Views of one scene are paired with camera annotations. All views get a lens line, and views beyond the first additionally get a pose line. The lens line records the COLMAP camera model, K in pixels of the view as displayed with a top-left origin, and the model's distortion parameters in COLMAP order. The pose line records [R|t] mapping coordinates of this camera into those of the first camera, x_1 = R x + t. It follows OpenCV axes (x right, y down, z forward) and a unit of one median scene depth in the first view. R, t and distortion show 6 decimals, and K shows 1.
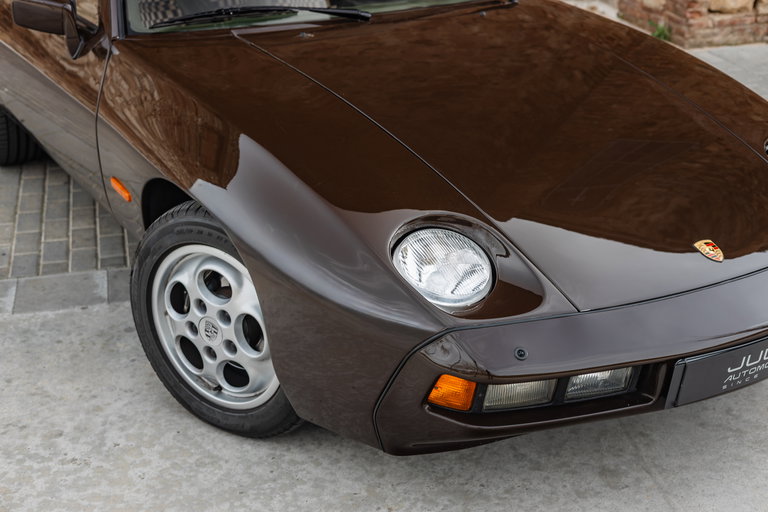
lens RADIAL K [[1082.5, 0, 384.0], [0, 1082.5, 256.0], [0, 0, 1]] dist [0.015985, 0.021514]
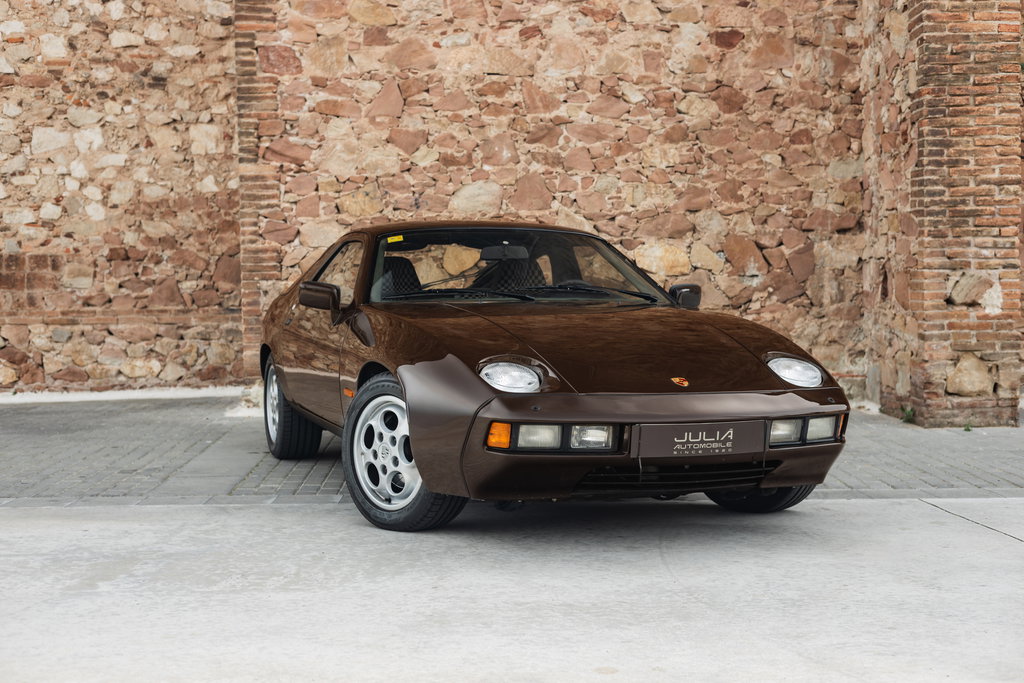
lens RADIAL K [[1443.3, 0, 512.0], [0, 1443.3, 341.5], [0, 0, 1]] dist [0.015985, 0.021514]
pose [[0.977150, 0.005817, -0.212470, 0.185792], [-0.083803, 0.929193, -0.359968, 0.264853], [0.195332, 0.369548, 0.908449, -0.366196]]
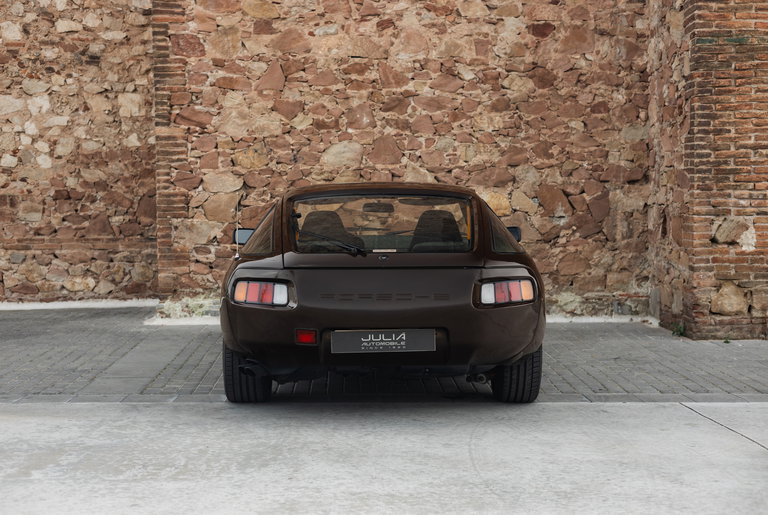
lens RADIAL K [[1149.4, 0, 365.5], [0, 1149.4, 273.2], [0, 0, 1]] dist [0.007885, 0.068187]
pose [[0.973671, 0.018654, -0.227194, 0.207026], [-0.097348, 0.935223, -0.340413, 0.248781], [0.206127, 0.353567, 0.912415, -0.386470]]
